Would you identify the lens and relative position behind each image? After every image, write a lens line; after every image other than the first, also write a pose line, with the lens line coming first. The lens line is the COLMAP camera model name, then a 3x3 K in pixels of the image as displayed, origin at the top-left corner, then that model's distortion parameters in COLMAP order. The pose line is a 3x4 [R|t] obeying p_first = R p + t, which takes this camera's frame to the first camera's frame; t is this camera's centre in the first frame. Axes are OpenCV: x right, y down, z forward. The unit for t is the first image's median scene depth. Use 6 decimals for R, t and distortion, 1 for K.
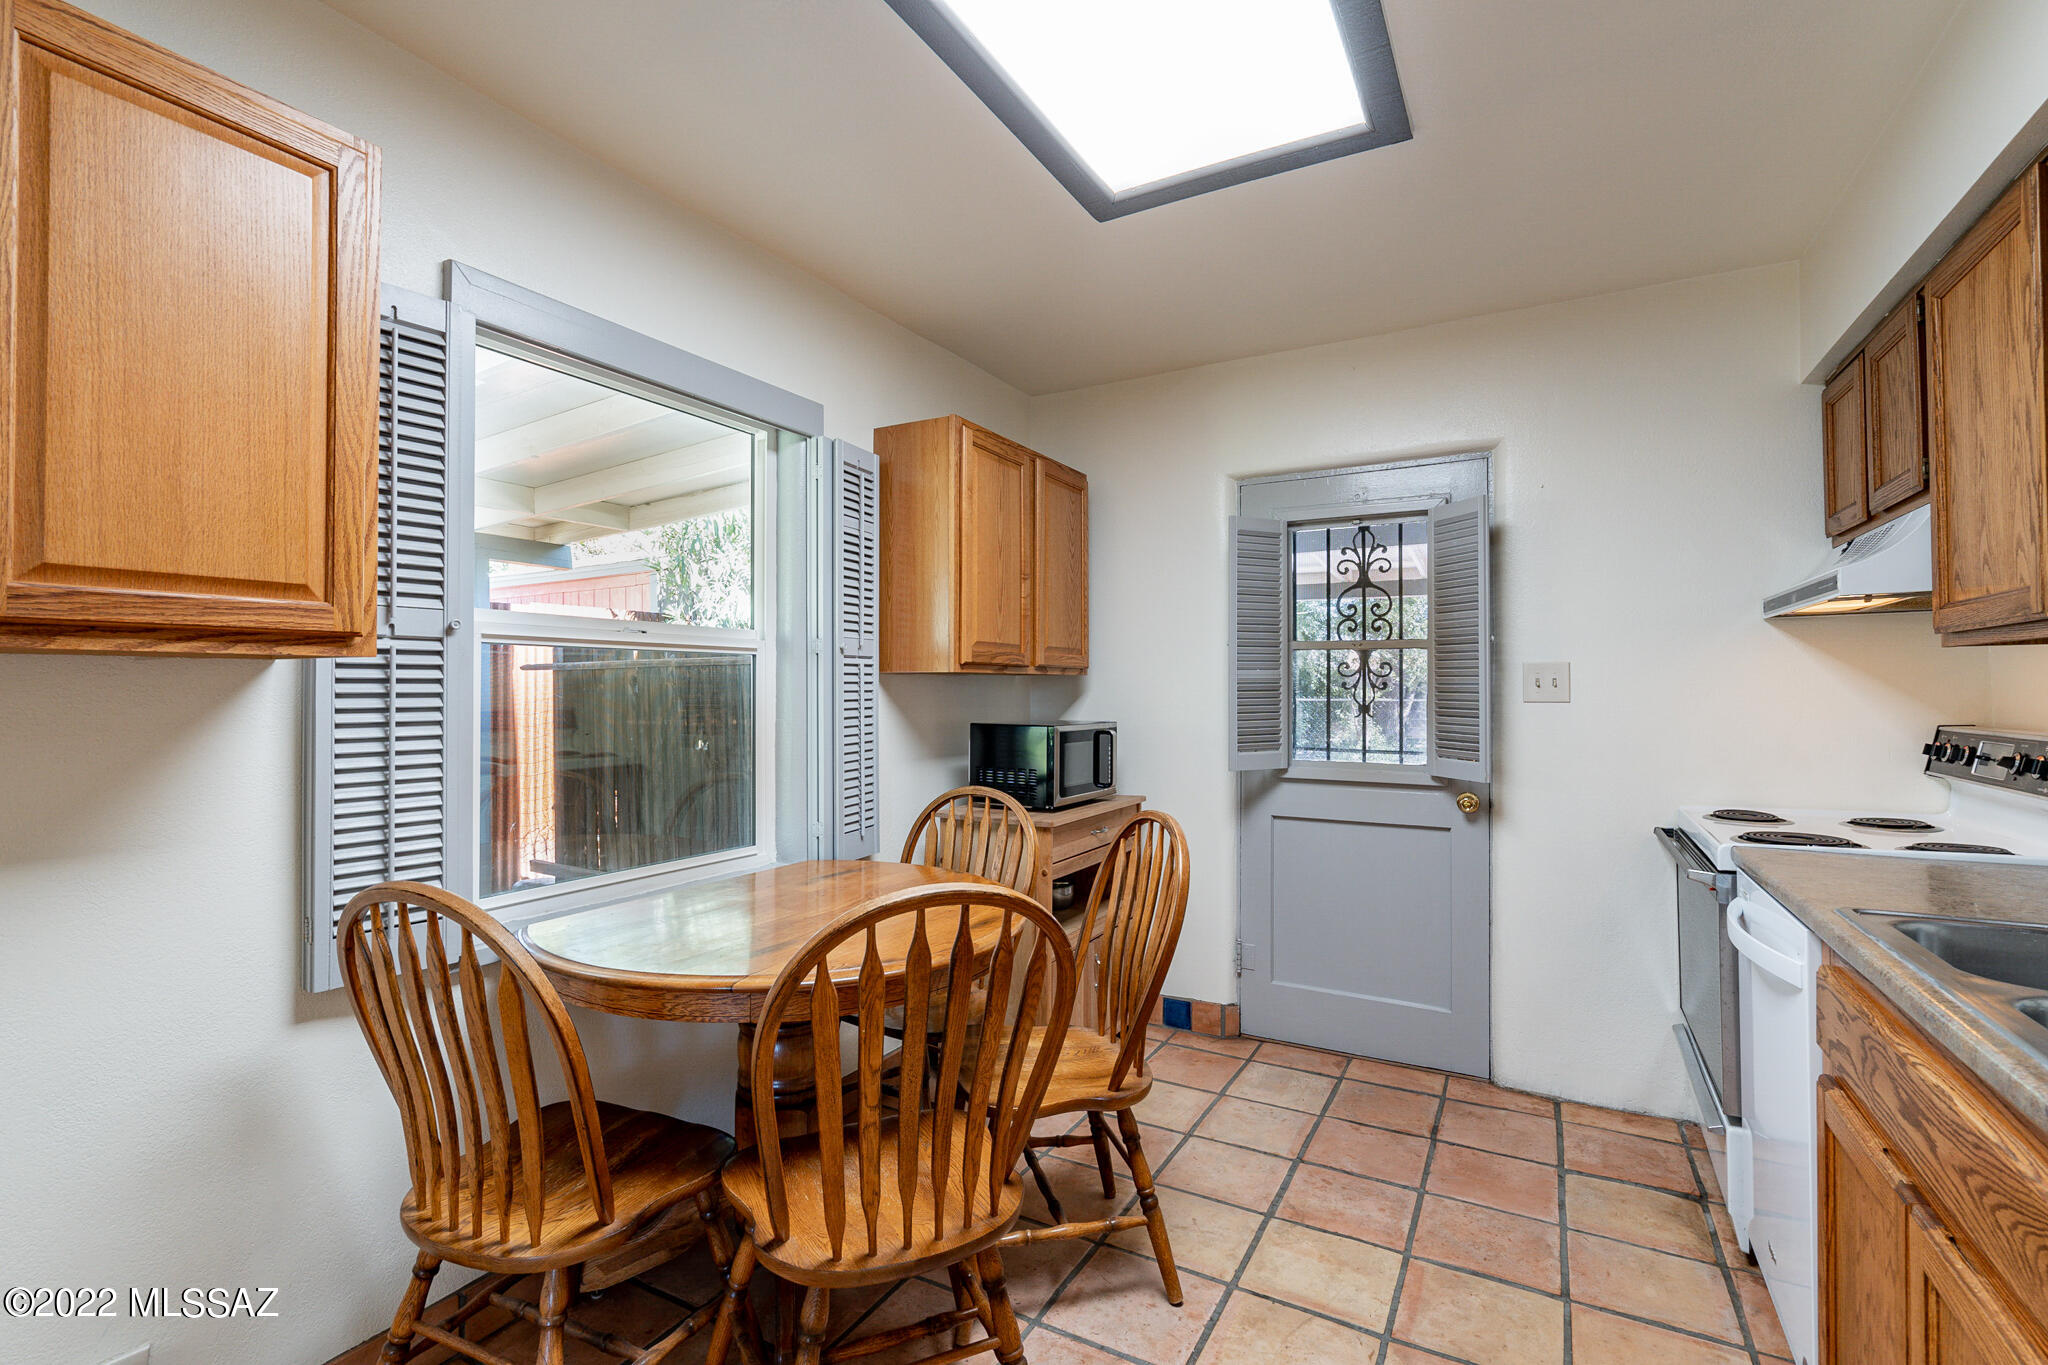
lens RADIAL K [[932.8, 0, 1018.6], [0, 932.8, 676.6], [0, 0, 1]] dist [-0.003330, 0.001462]
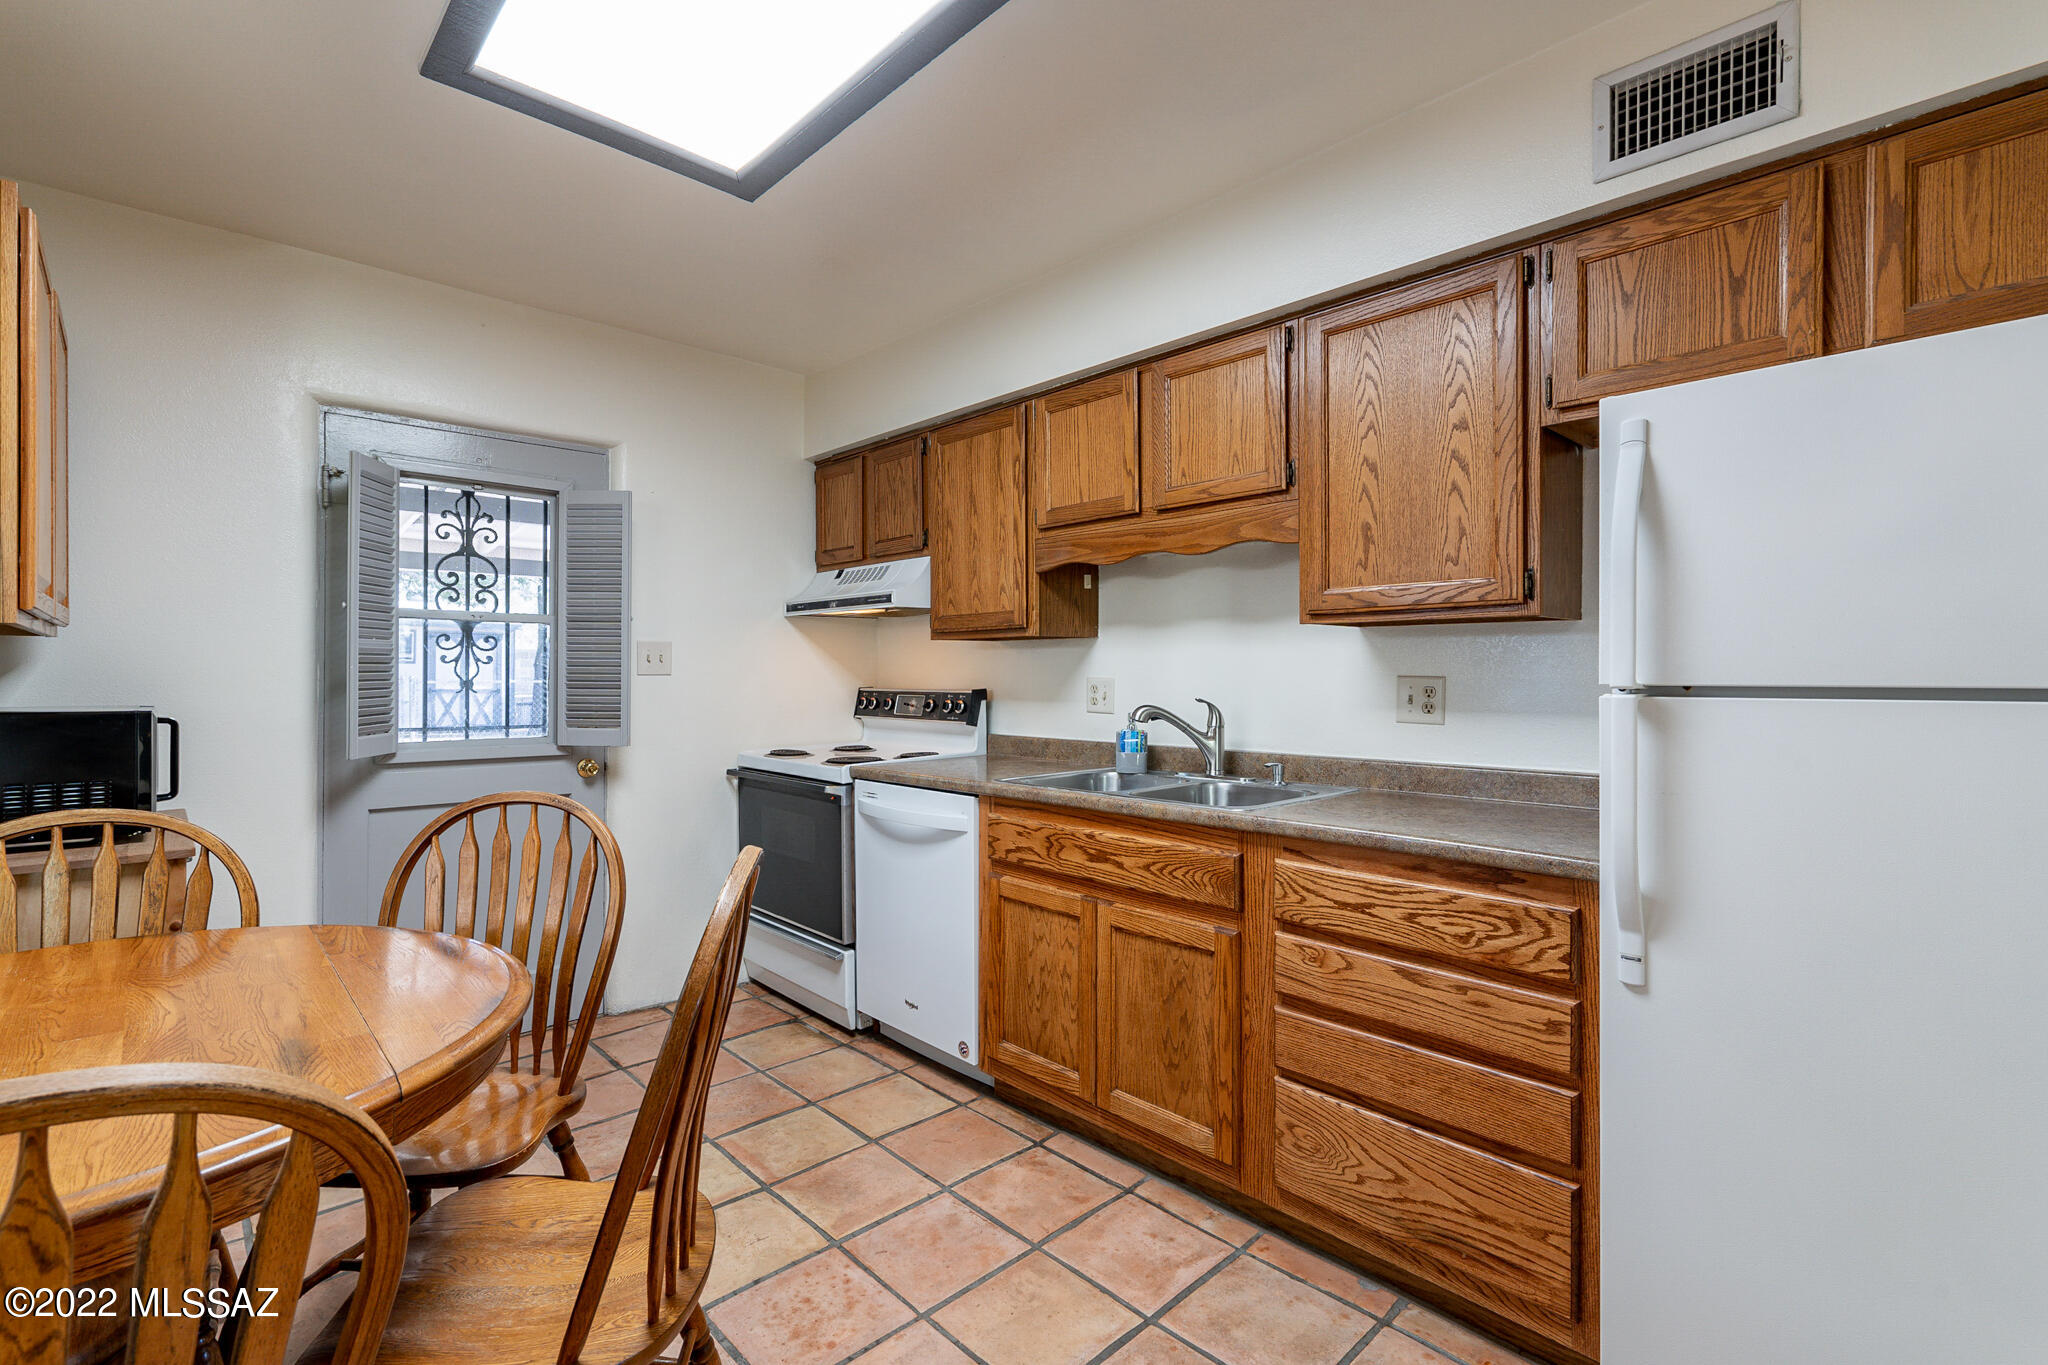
lens RADIAL K [[932.8, 0, 1016.8], [0, 932.8, 678.5], [0, 0, 1]] dist [-0.003330, 0.001462]
pose [[0.285240, -0.004428, 0.958446, -0.392727], [-0.012529, 0.999887, 0.008349, 0.014487], [-0.958374, -0.014390, 0.285152, 0.196949]]
